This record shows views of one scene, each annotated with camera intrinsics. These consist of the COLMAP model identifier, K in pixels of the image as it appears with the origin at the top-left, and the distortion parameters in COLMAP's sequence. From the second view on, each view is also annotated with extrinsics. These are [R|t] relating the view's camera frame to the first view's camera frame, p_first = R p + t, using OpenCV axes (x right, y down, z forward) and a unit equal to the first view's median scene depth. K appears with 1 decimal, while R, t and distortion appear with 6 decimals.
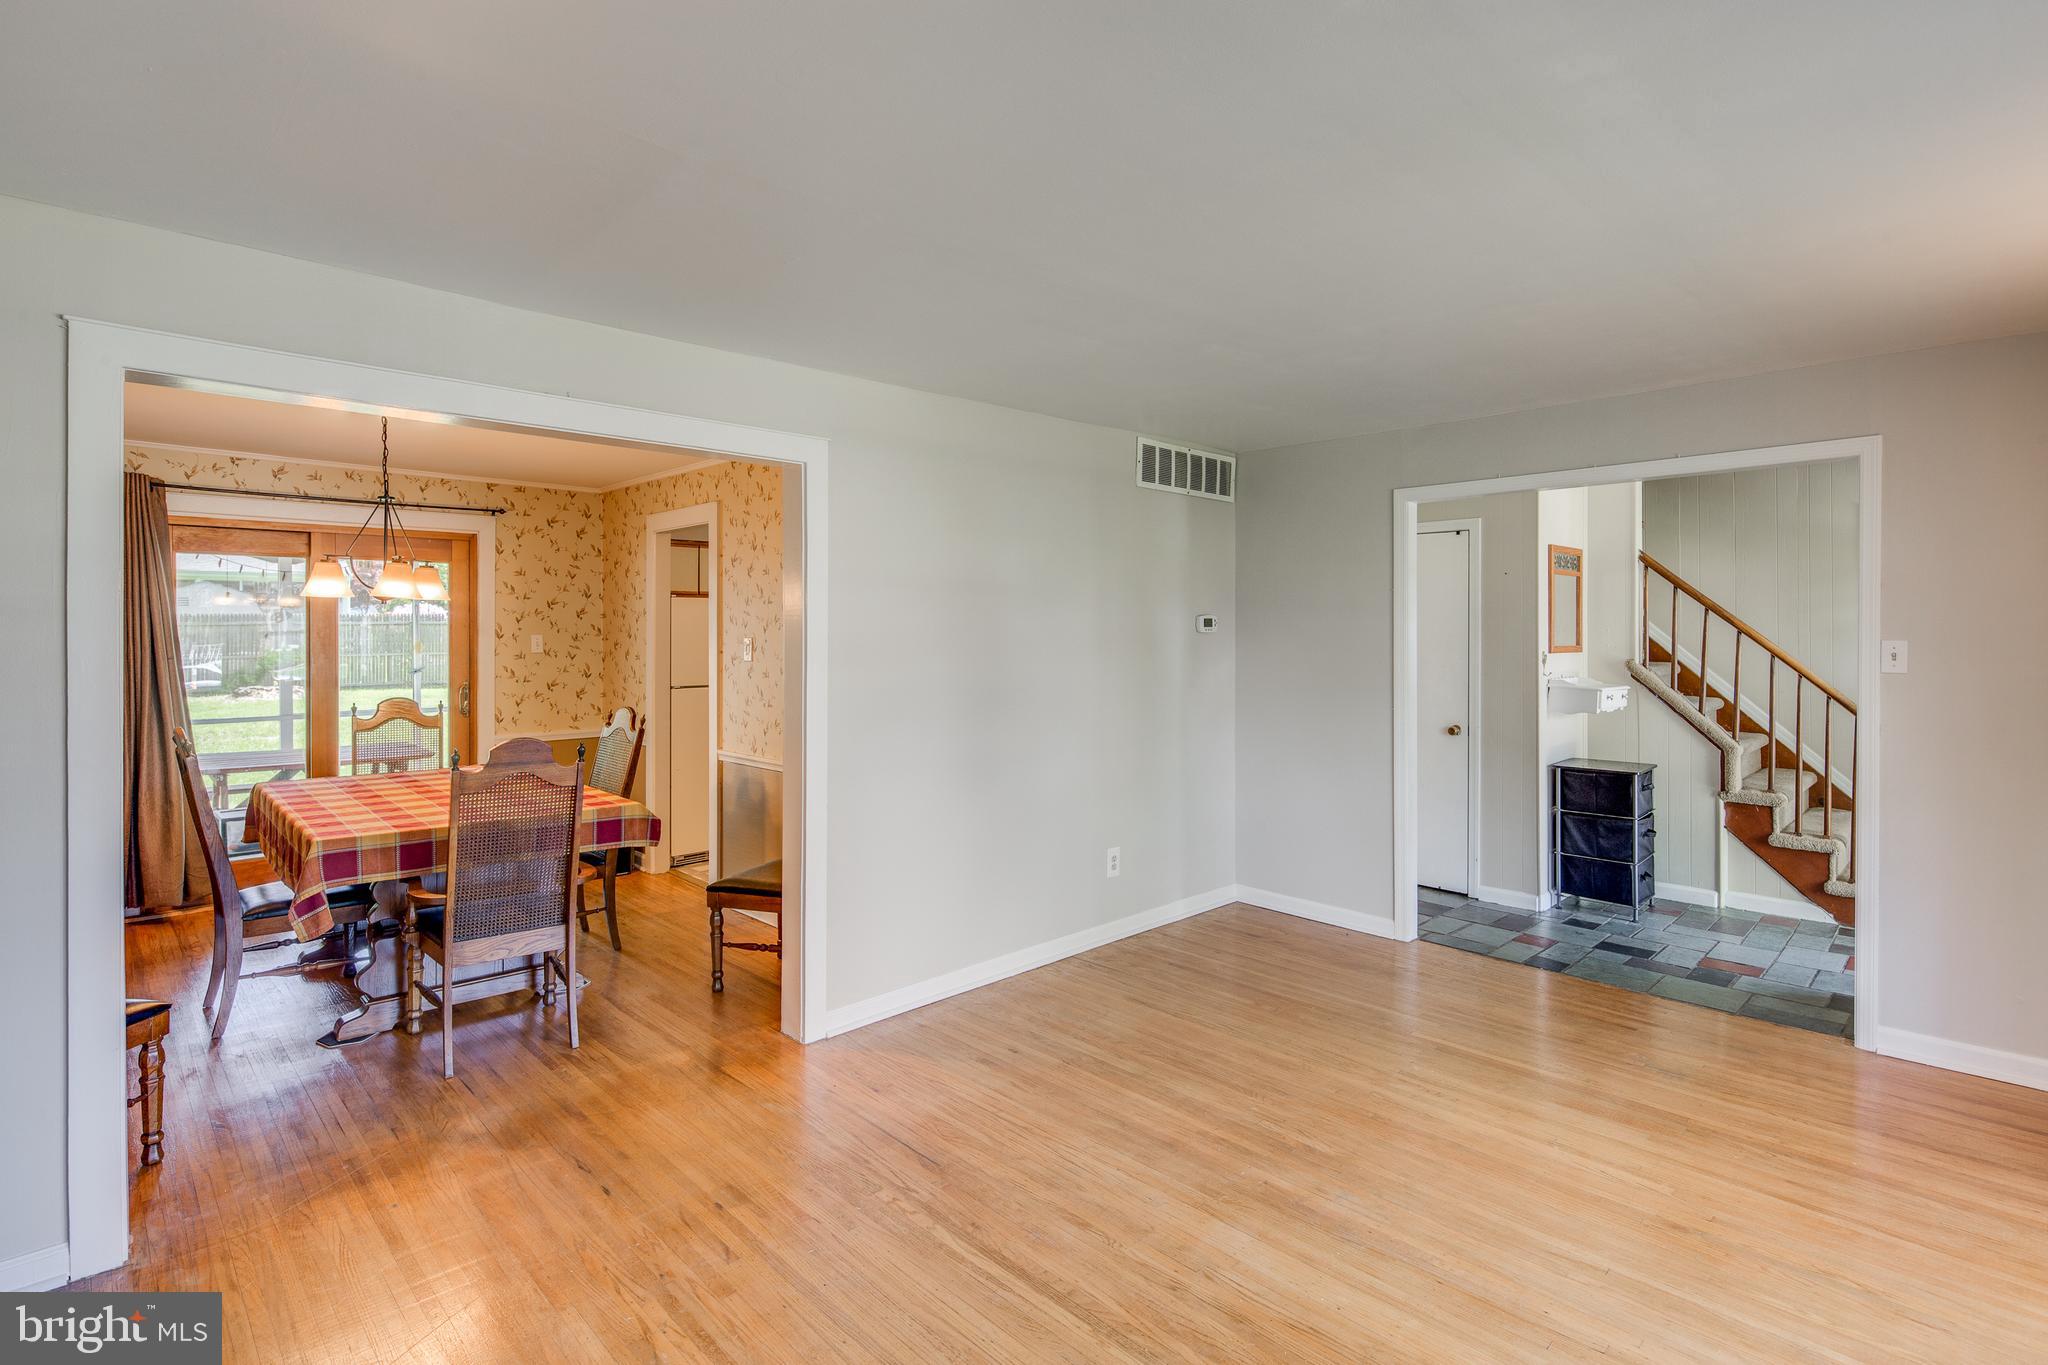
lens RADIAL K [[983.9, 0, 1026.1], [0, 983.9, 633.3], [0, 0, 1]] dist [-0.003072, -0.001093]
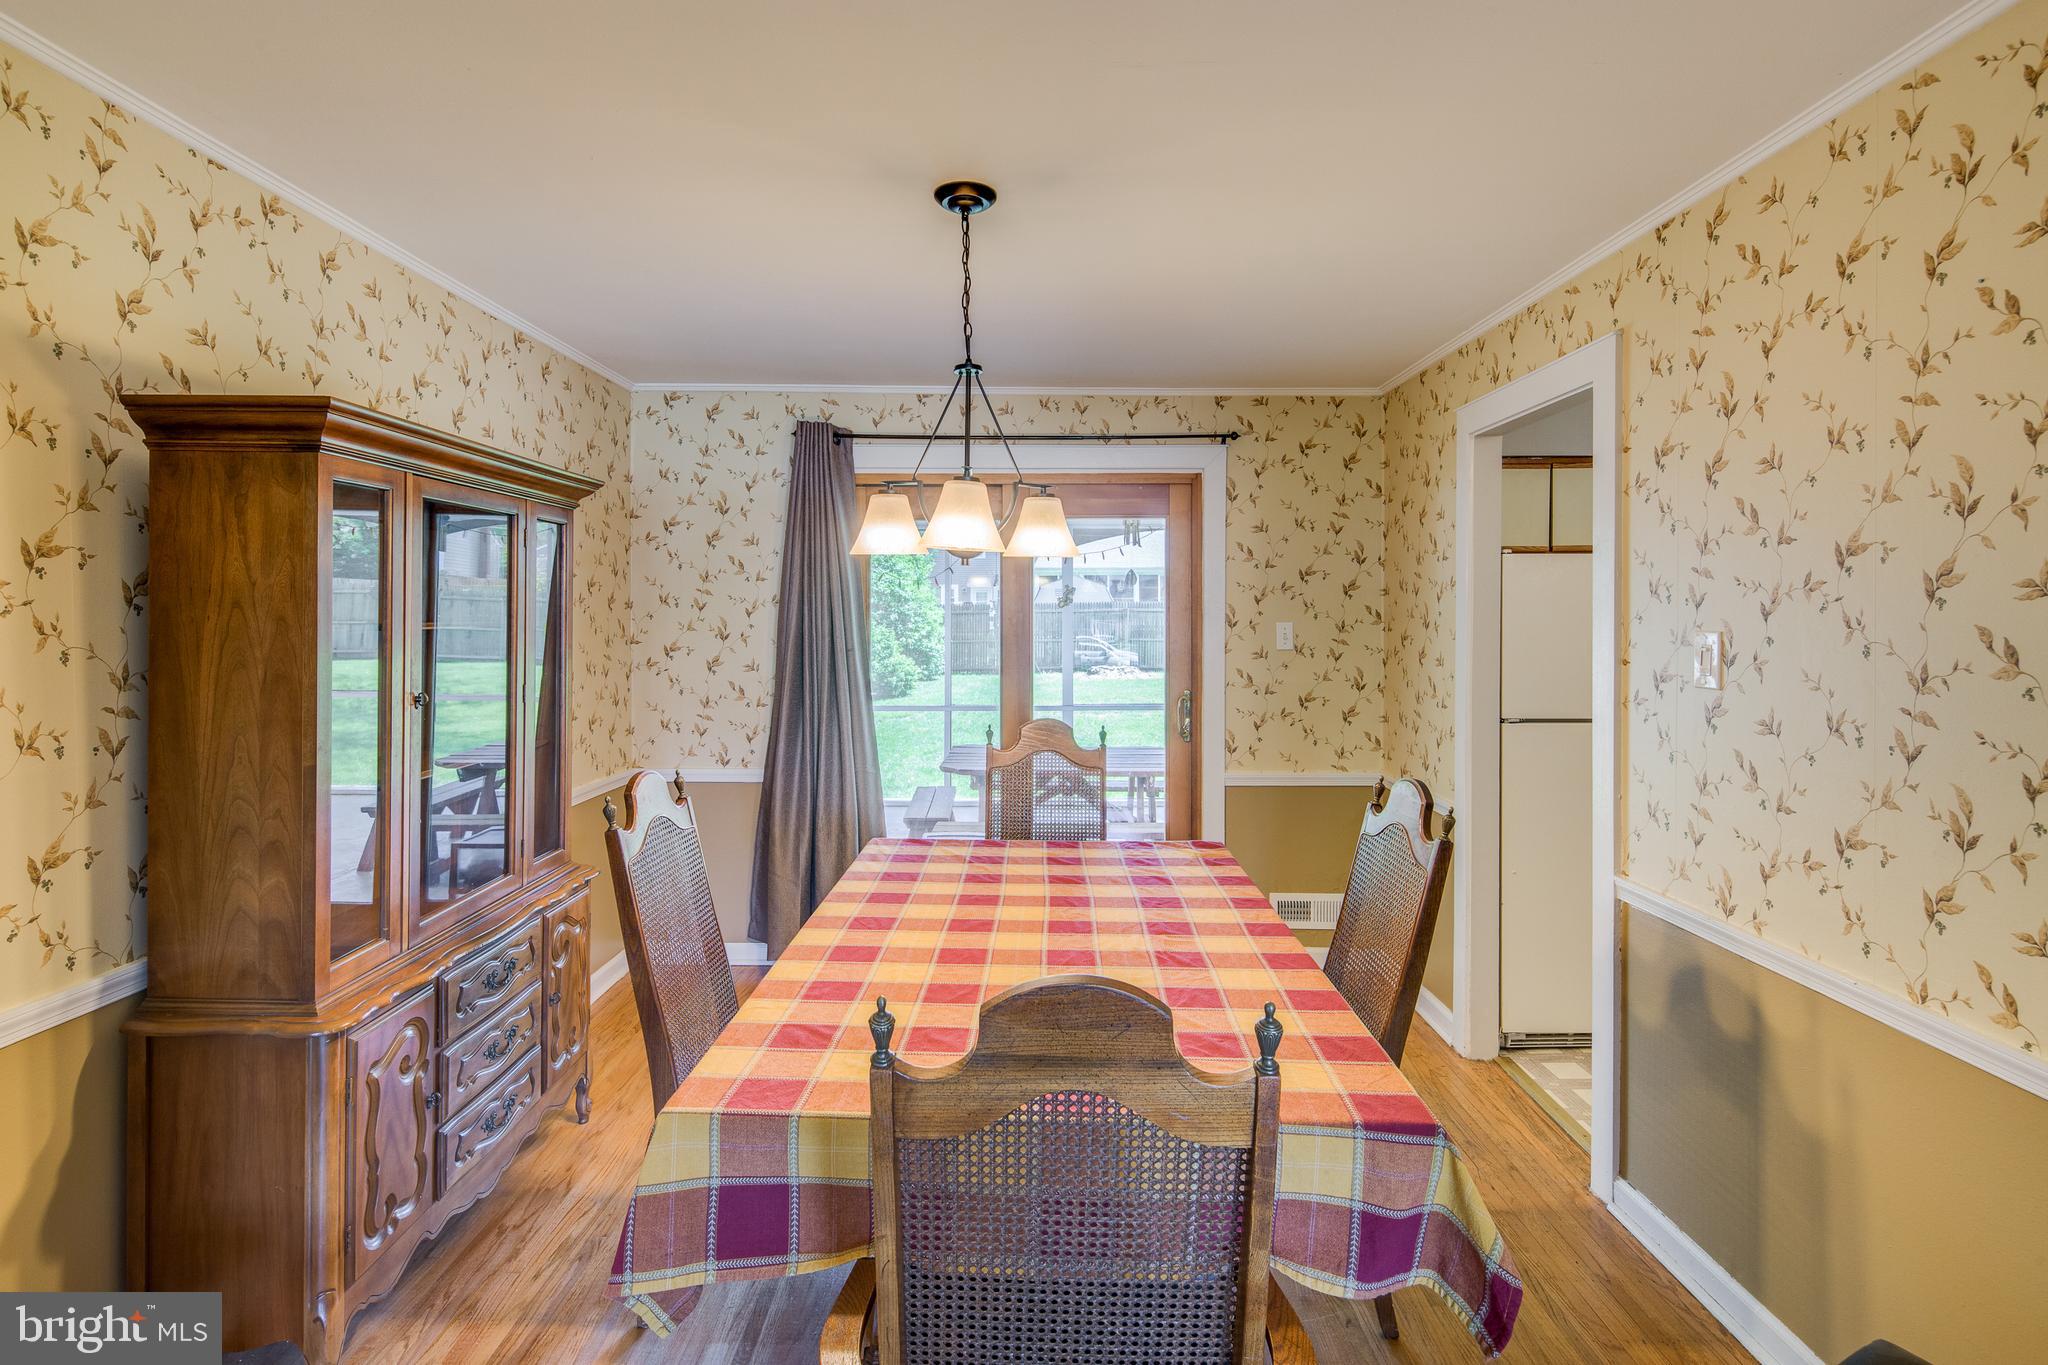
lens RADIAL K [[994.7, 0, 1023.4], [0, 994.7, 617.8], [0, 0, 1]] dist [0.002695, 0.000409]
pose [[0.713536, 0.001644, -0.700616, -0.193742], [-0.003282, 0.999994, -0.000996, -0.000017], [0.700611, 0.003010, 0.713537, 0.497594]]
